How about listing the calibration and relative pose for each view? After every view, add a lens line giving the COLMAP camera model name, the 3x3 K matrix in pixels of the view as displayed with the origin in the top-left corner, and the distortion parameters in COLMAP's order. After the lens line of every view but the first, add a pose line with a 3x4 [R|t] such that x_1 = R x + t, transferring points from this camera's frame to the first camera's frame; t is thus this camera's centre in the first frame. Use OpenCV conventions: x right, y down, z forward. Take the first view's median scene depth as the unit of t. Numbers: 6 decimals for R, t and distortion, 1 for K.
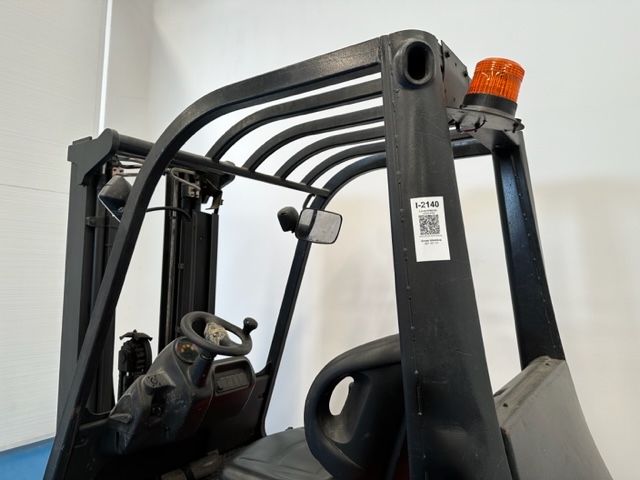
lens RADIAL K [[455.7, 0, 311.5], [0, 455.7, 229.4], [0, 0, 1]] dist [0.049815, -0.074940]
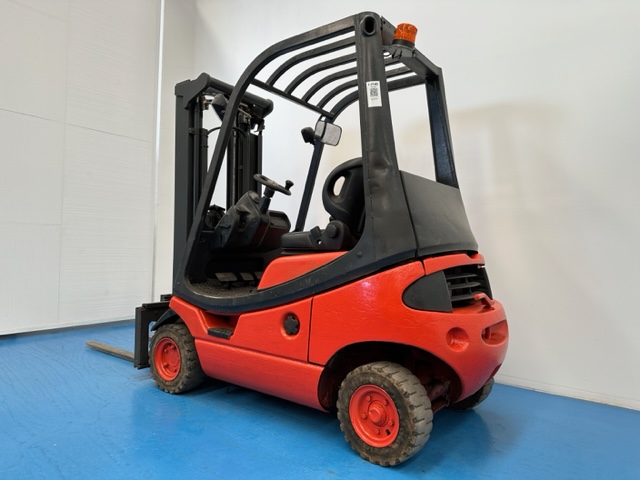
lens RADIAL K [[455.7, 0, 313.7], [0, 455.7, 237.5], [0, 0, 1]] dist [0.049815, -0.074940]
pose [[0.999898, -0.011320, -0.008656, -0.029196], [0.011725, 0.998767, 0.048230, 0.353537], [0.008100, -0.048327, 0.998799, -0.821828]]
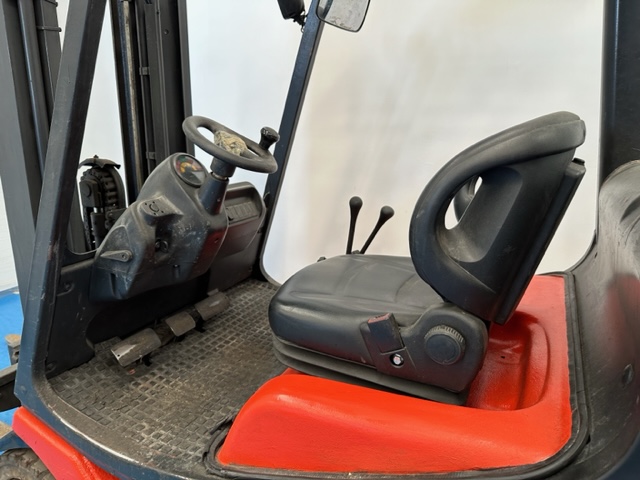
lens RADIAL K [[455.7, 0, 306.6], [0, 455.7, 241.2], [0, 0, 1]] dist [0.049815, -0.074940]
pose [[0.989372, -0.049195, 0.136833, -0.196621], [-0.000123, 0.940746, 0.339112, 0.124954], [-0.145408, -0.335525, 0.930741, 0.246834]]
